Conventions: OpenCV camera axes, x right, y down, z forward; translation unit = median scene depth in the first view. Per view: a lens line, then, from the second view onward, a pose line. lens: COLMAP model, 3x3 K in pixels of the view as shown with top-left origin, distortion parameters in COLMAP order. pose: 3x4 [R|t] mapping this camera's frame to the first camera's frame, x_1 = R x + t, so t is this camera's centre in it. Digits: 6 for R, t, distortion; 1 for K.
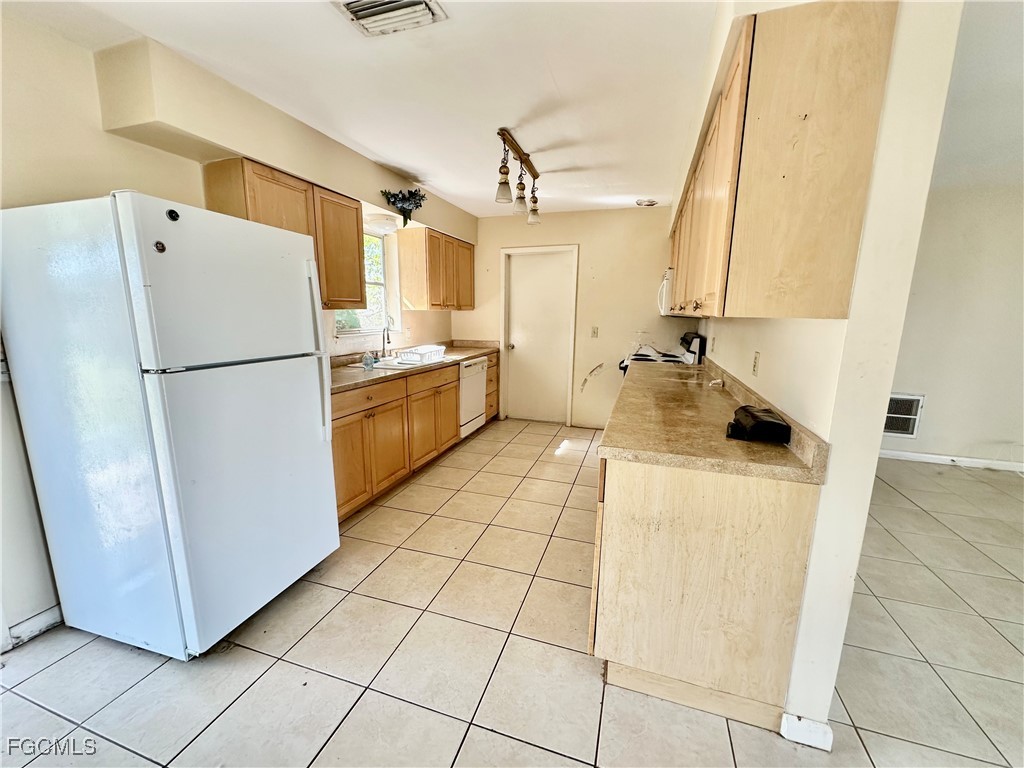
lens RADIAL K [[407.3, 0, 508.0], [0, 407.3, 386.0], [0, 0, 1]] dist [-0.002627, -0.000289]
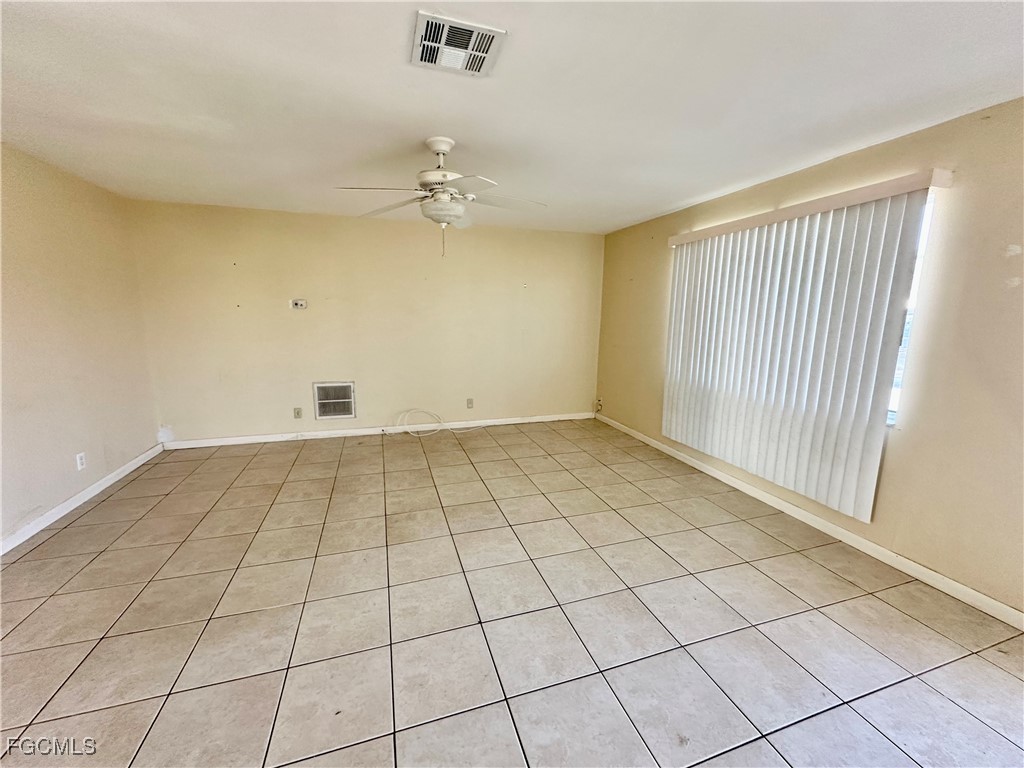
lens RADIAL K [[407.3, 0, 515.0], [0, 407.3, 384.4], [0, 0, 1]] dist [-0.002627, -0.000289]
pose [[0.809951, -0.100956, 0.577744, 0.709601], [0.097239, 0.994555, 0.037470, 0.032371], [-0.578381, 0.025831, 0.815358, -0.295375]]
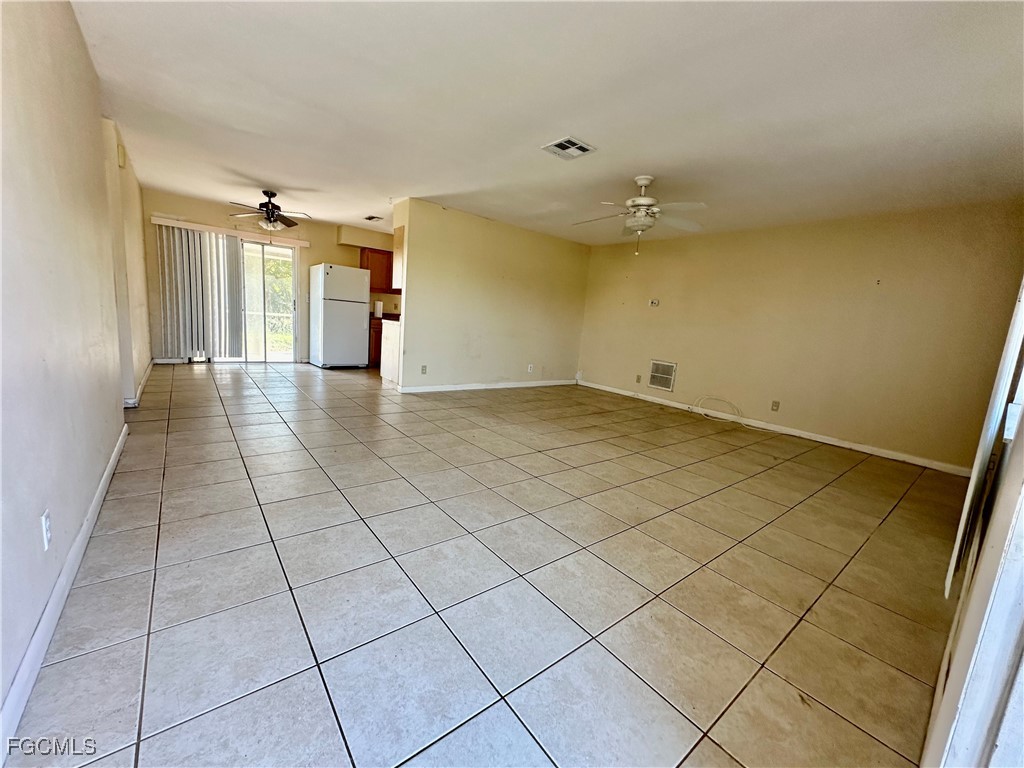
lens RADIAL K [[407.3, 0, 516.4], [0, 407.3, 386.5], [0, 0, 1]] dist [-0.002627, -0.000289]
pose [[0.837382, 0.149772, -0.525700, 1.356659], [-0.168201, 0.985668, 0.012892, 0.196114], [0.520096, 0.077628, 0.850573, -0.668045]]
